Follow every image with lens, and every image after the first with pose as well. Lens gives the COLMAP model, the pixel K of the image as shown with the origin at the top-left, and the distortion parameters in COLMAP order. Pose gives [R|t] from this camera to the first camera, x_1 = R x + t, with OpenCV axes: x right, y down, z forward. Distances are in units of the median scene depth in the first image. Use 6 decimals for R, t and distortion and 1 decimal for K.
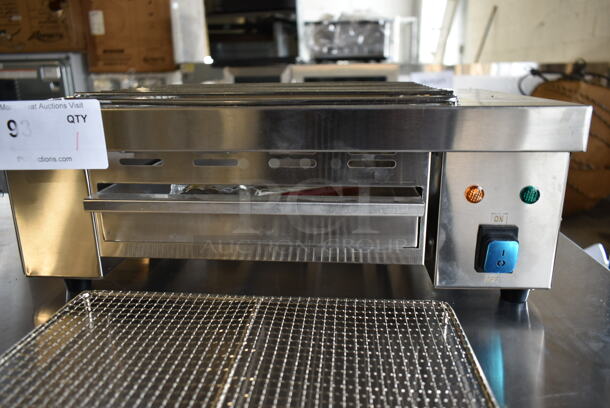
lens RADIAL K [[463.2, 0, 307.1], [0, 463.2, 201.3], [0, 0, 1]] dist [-0.024138, 0.020157]
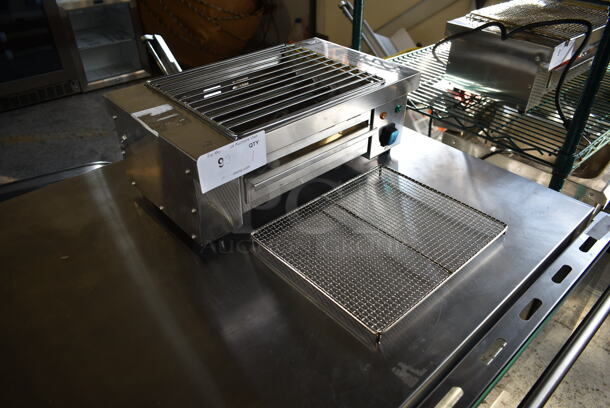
lens RADIAL K [[463.2, 0, 302.0], [0, 463.2, 203.1], [0, 0, 1]] dist [-0.024138, 0.020157]
pose [[0.684045, -0.413075, 0.601208, -1.474163], [0.183525, 0.895153, 0.406225, -0.637642], [-0.705975, -0.167539, 0.688135, -0.358760]]
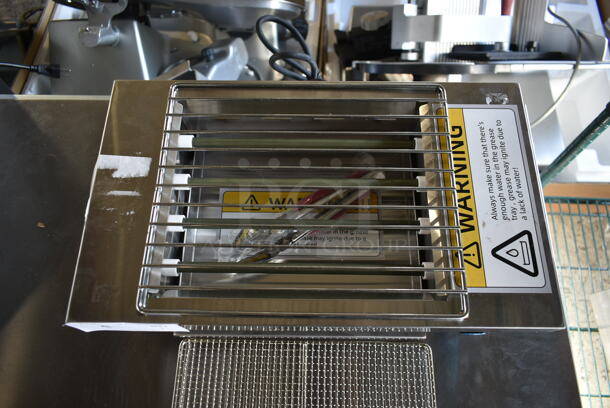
lens RADIAL K [[463.2, 0, 309.3], [0, 463.2, 203.5], [0, 0, 1]] dist [-0.024138, 0.020157]
pose [[0.998241, -0.053666, 0.025204, -0.108388], [0.013437, 0.618814, 0.785423, -1.308204], [-0.057747, -0.783702, 0.618446, 0.455425]]
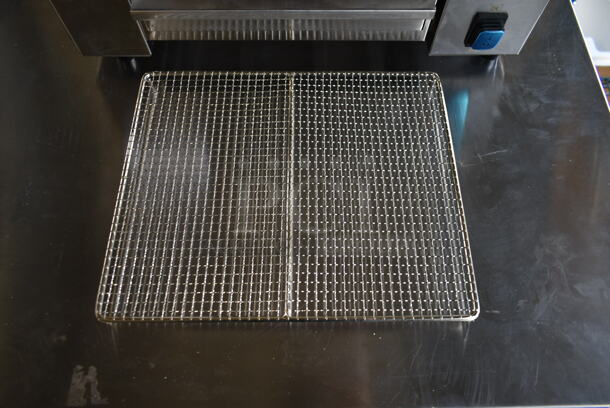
lens RADIAL K [[463.2, 0, 311.4], [0, 463.2, 199.6], [0, 0, 1]] dist [-0.024138, 0.020157]
pose [[0.995752, -0.071173, 0.058414, -0.154214], [0.003551, 0.663631, 0.748052, -0.532894], [-0.092006, -0.744667, 0.661065, -0.095800]]
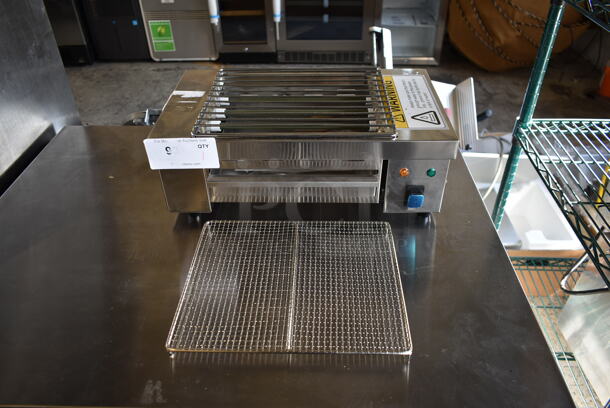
lens RADIAL K [[463.2, 0, 308.8], [0, 463.2, 200.5], [0, 0, 1]] dist [-0.024138, 0.020157]
pose [[0.998347, -0.036024, 0.044778, -0.145329], [0.016971, 0.929207, 0.369170, -0.660156], [-0.054907, -0.367800, 0.928282, -0.894361]]
